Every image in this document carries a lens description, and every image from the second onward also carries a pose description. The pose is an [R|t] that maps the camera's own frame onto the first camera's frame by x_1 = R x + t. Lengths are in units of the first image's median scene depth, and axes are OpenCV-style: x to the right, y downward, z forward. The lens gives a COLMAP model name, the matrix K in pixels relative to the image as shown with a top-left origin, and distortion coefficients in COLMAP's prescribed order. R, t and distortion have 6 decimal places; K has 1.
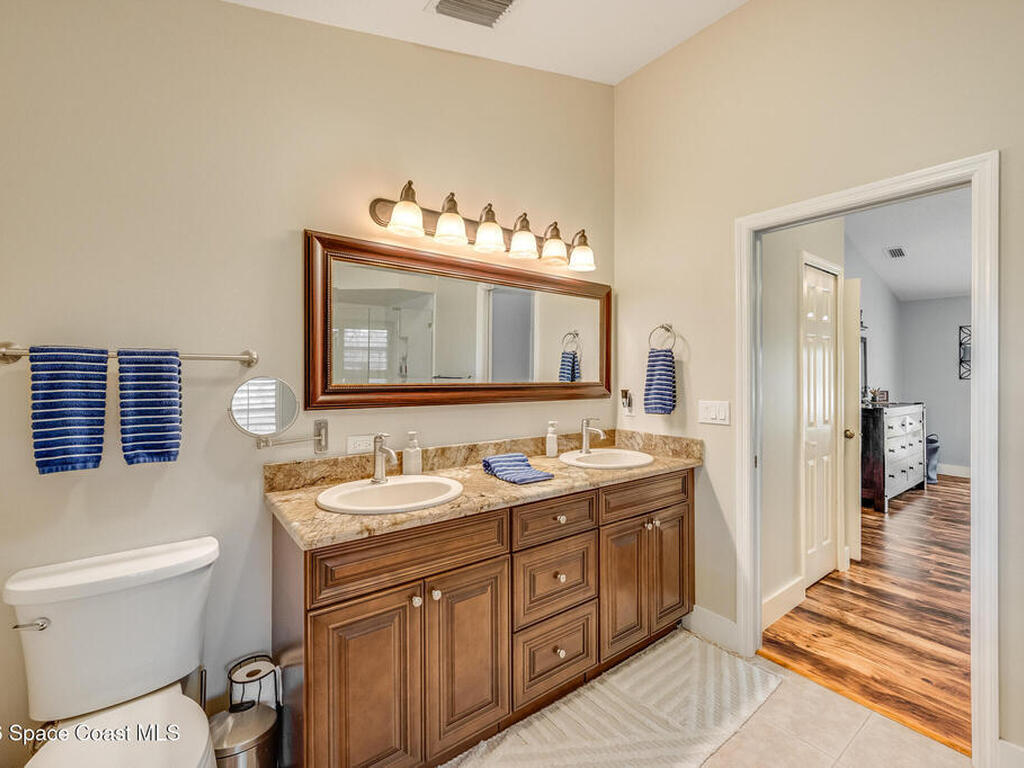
lens RADIAL K [[457.7, 0, 515.4], [0, 457.7, 375.8], [0, 0, 1]] dist [0.001714, -0.000391]
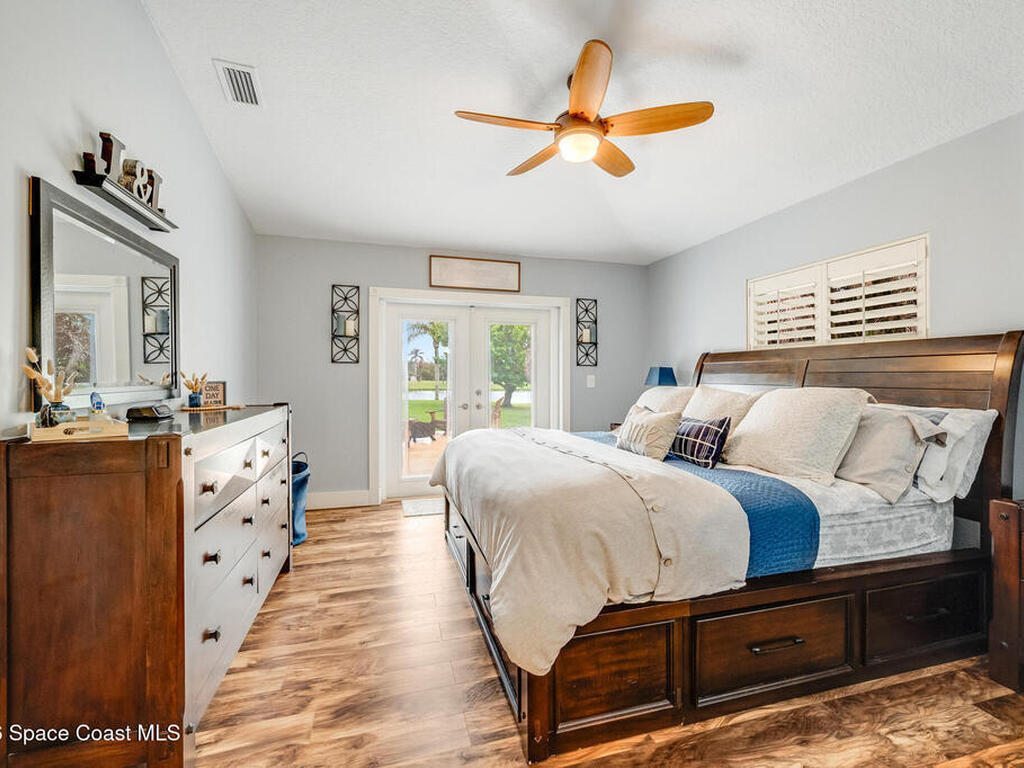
lens RADIAL K [[457.7, 0, 515.4], [0, 457.7, 375.8], [0, 0, 1]] dist [0.001714, -0.000391]
pose [[0.366656, -0.004140, 0.930347, 0.487530], [-0.002903, 0.999980, 0.005594, 0.023658], [-0.930352, -0.004751, 0.366637, 0.553491]]
